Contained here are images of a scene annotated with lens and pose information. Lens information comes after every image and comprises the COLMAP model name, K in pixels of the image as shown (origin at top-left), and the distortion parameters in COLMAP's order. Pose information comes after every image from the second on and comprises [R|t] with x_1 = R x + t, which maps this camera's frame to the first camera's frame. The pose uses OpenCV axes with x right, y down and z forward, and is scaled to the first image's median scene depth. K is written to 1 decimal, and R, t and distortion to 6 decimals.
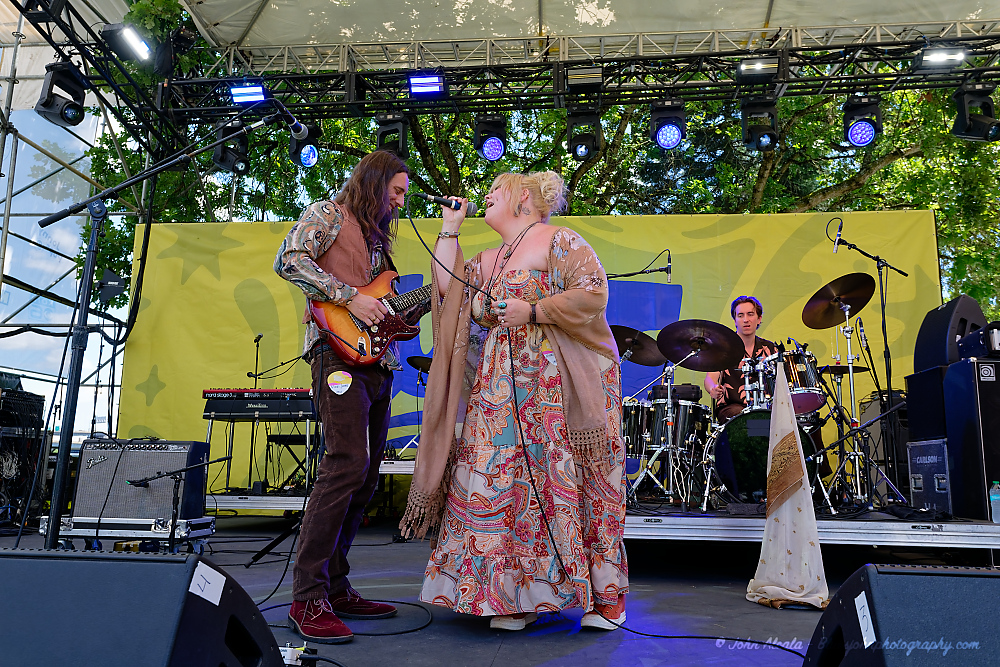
lens RADIAL K [[752.3, 0, 500.0], [0, 752.3, 333.5], [0, 0, 1]] dist [0.002057, -0.002351]
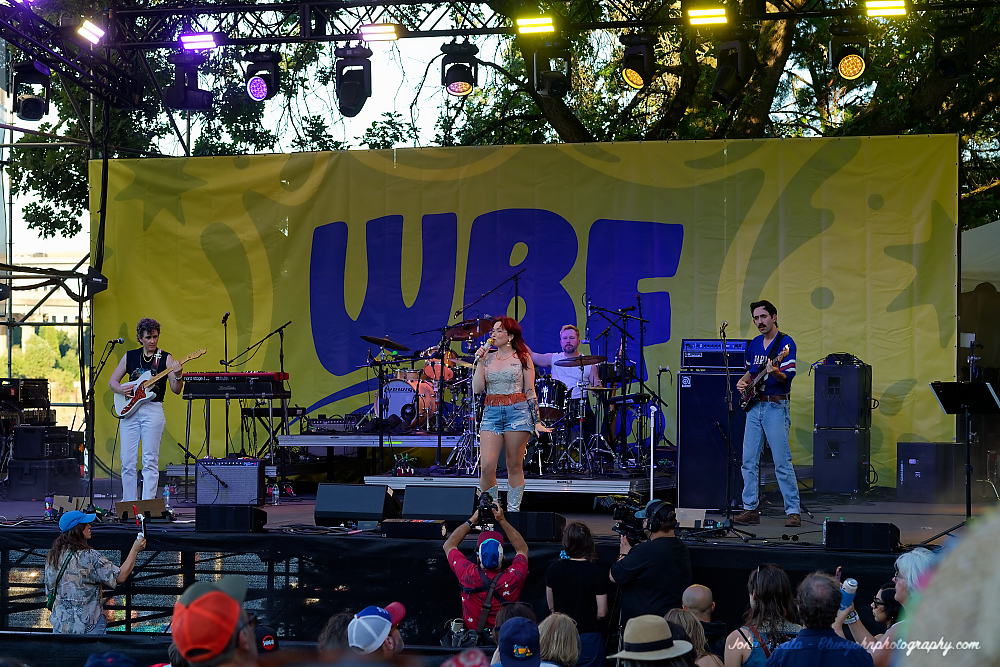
lens RADIAL K [[2855.0, 0, 500.0], [0, 2855.0, 333.5], [0, 0, 1]] dist [0.056170, -0.173730]
pose [[0.969066, -0.019581, -0.246024, 0.936375], [0.060936, 0.984969, 0.161625, -0.539161], [0.239161, -0.171617, 0.955693, -2.473841]]
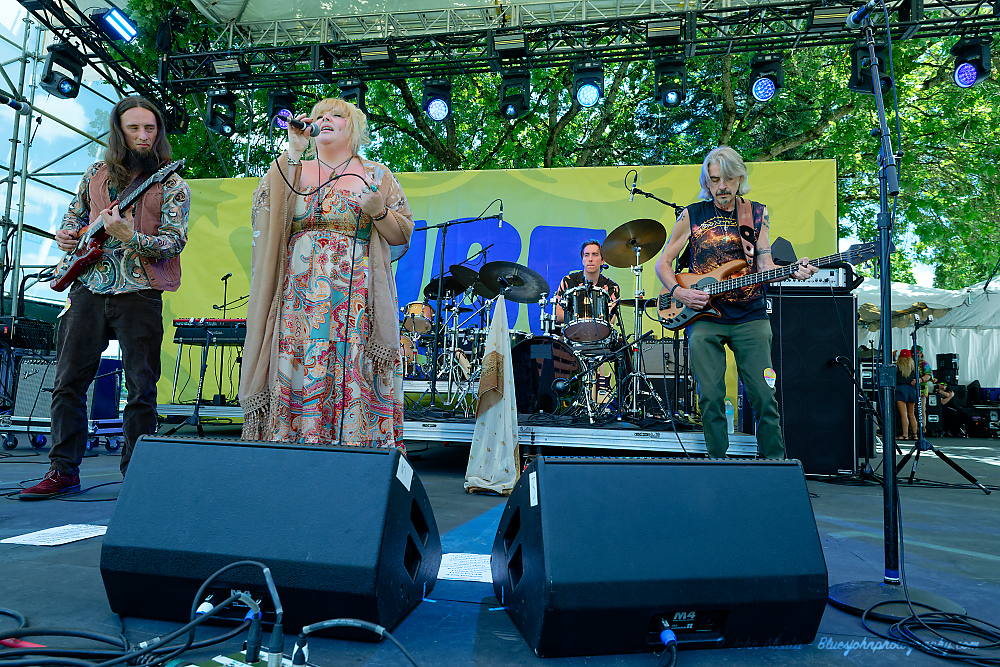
lens RADIAL K [[664.4, 0, 500.0], [0, 664.4, 333.5], [0, 0, 1]] dist [-0.002432, -0.005350]
pose [[0.996922, 0.006666, -0.078122, 0.178045], [0.000329, 0.996015, 0.089186, 0.001842], [0.078405, -0.088937, 0.992947, -0.020851]]
